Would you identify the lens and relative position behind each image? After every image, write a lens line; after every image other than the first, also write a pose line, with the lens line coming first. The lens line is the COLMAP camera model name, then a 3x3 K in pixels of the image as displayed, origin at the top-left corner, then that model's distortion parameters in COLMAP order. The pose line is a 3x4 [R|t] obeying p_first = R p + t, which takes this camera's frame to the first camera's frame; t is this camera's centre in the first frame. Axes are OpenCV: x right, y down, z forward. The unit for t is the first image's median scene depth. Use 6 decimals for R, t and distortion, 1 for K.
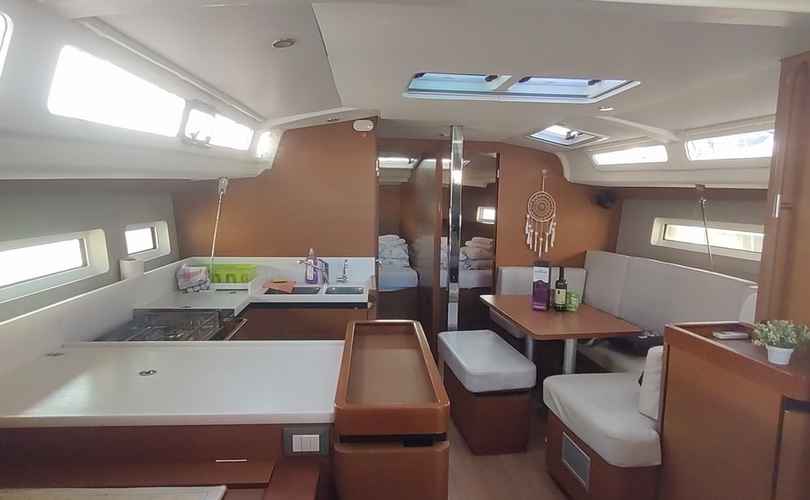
lens RADIAL K [[496.2, 0, 405.0], [0, 496.2, 250.0], [0, 0, 1]] dist [0.001406, 0.000865]
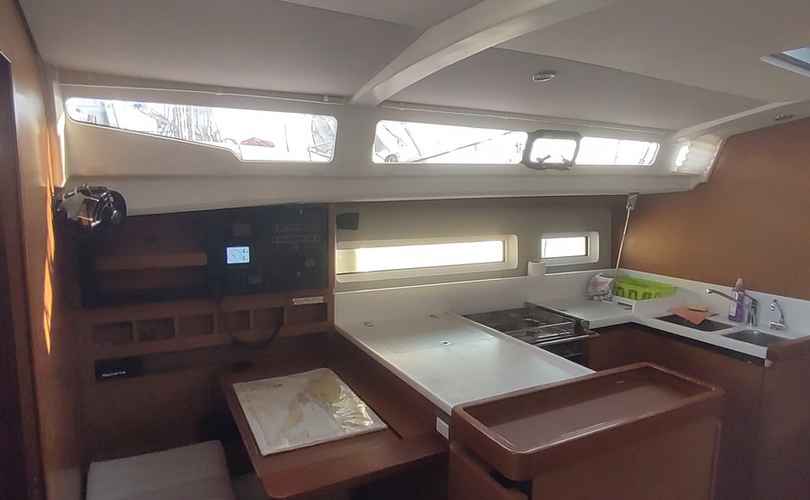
lens RADIAL K [[496.9, 0, 405.1], [0, 496.9, 226.0], [0, 0, 1]] dist [0.001920, 0.000731]
pose [[0.403982, 0.058918, -0.912868, 0.365835], [-0.114337, 0.993350, 0.013514, -0.040284], [0.907593, 0.098916, 0.408032, 0.177899]]
